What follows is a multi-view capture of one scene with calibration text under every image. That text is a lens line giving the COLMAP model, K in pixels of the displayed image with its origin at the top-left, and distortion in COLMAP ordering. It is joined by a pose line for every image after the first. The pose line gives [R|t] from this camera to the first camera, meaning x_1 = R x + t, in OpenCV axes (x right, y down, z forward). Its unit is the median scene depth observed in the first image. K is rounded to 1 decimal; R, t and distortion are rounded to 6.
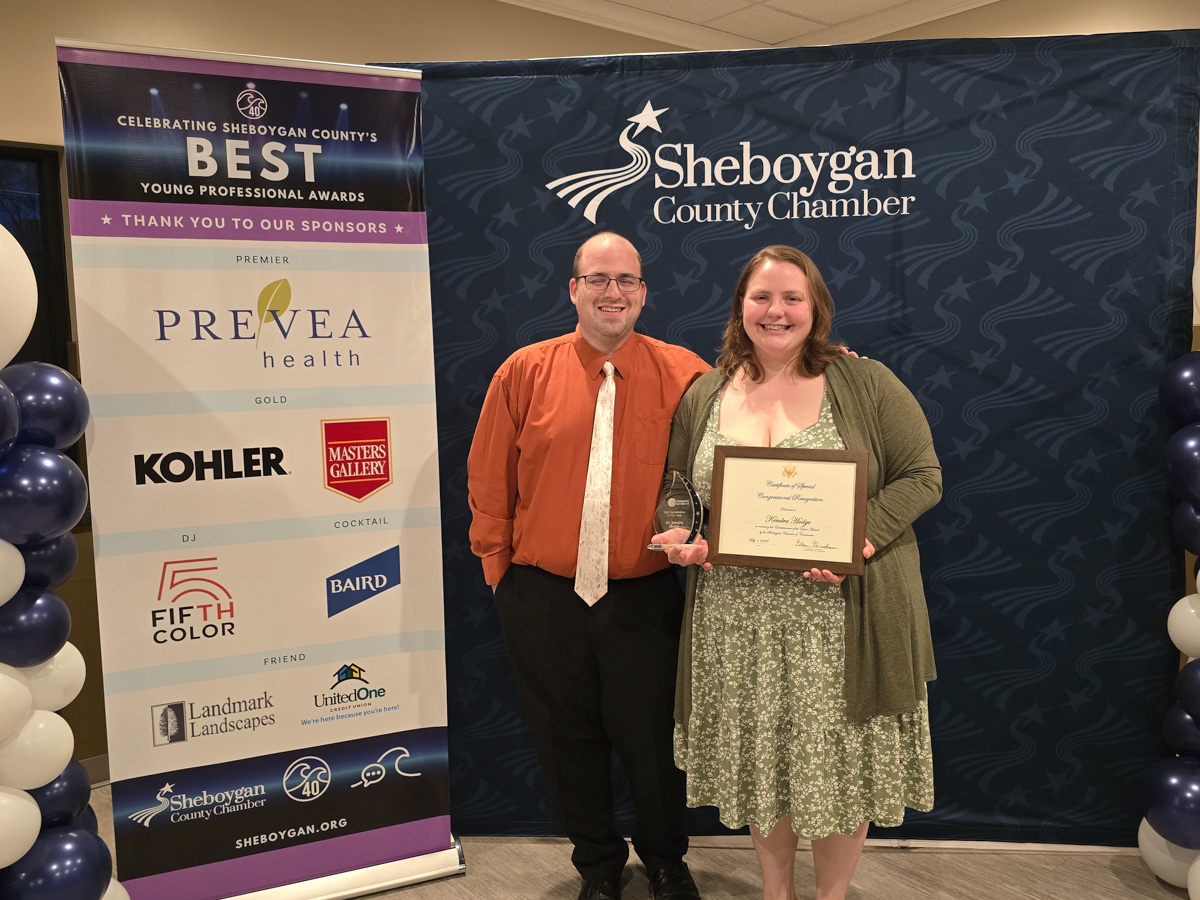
lens RADIAL K [[1071.8, 0, 607.4], [0, 1071.8, 451.7], [0, 0, 1]] dist [0.050159, -0.086420]
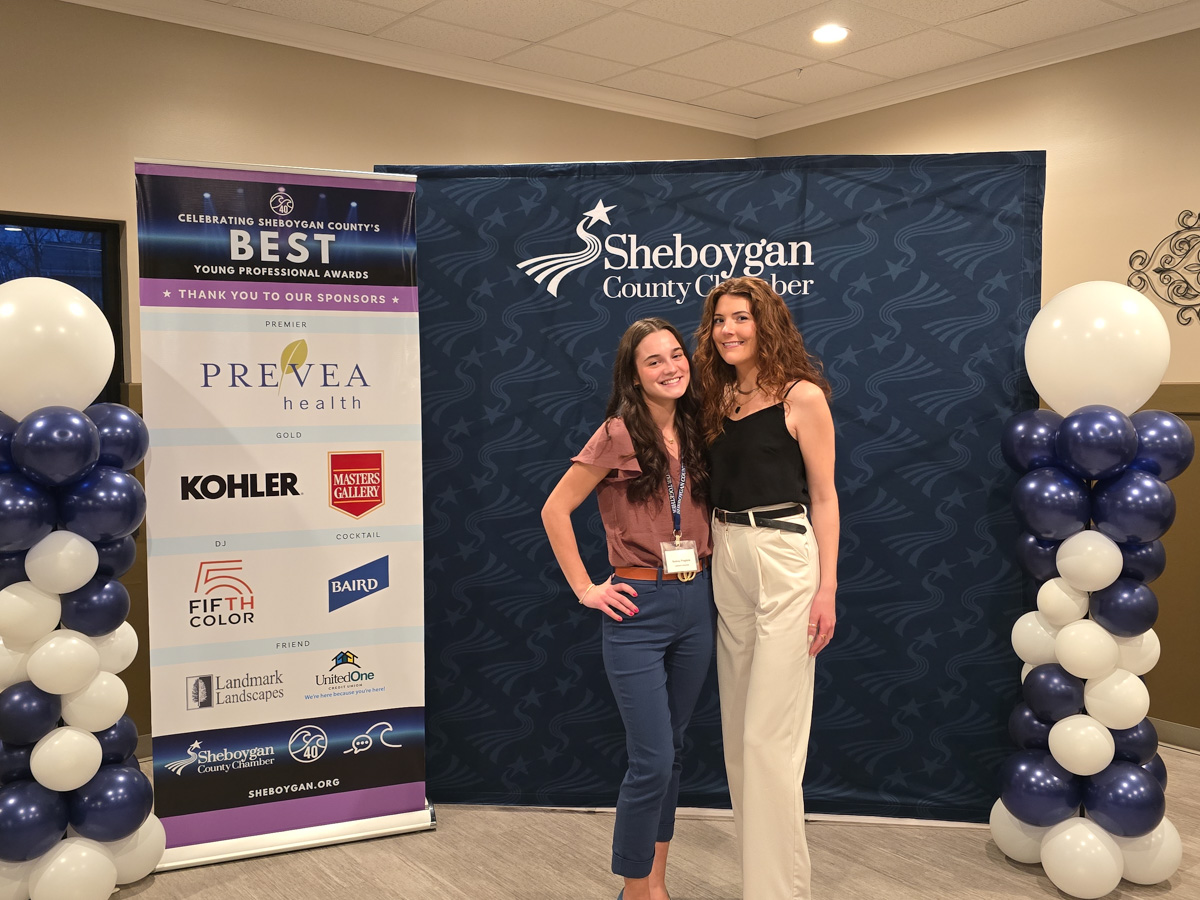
lens RADIAL K [[1148.5, 0, 622.0], [0, 1148.5, 438.5], [0, 0, 1]] dist [0.072944, -0.182391]
pose [[0.999542, 0.018959, -0.023595, 0.100477], [-0.020012, 0.998776, -0.045222, 0.008073], [0.022709, 0.045674, 0.998698, -0.312740]]
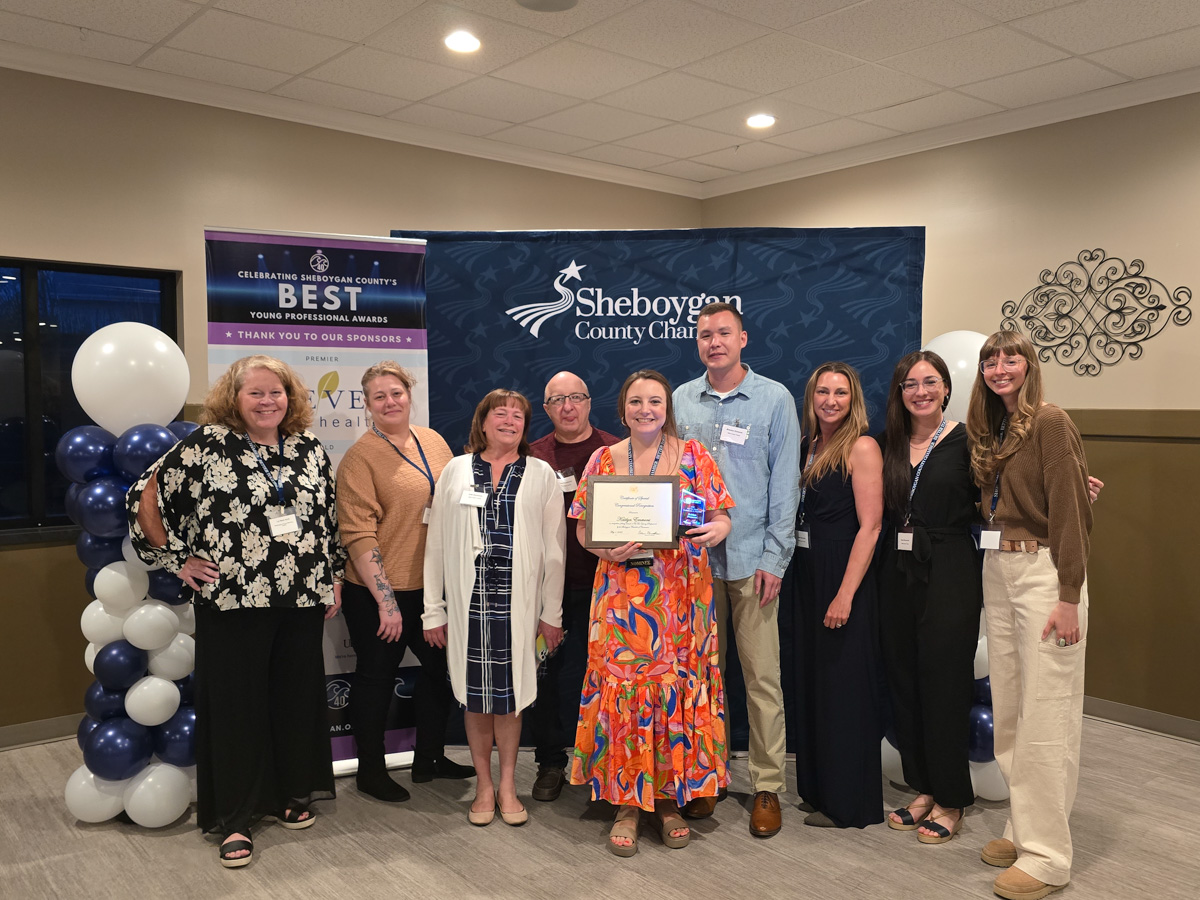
lens RADIAL K [[1048.8, 0, 610.8], [0, 1048.8, 454.8], [0, 0, 1]] dist [0.070025, -0.164211]
pose [[0.999705, 0.024240, 0.001740, 0.097072], [-0.024139, 0.998726, -0.044324, 0.019004], [-0.002812, 0.044269, 0.999016, -0.500491]]
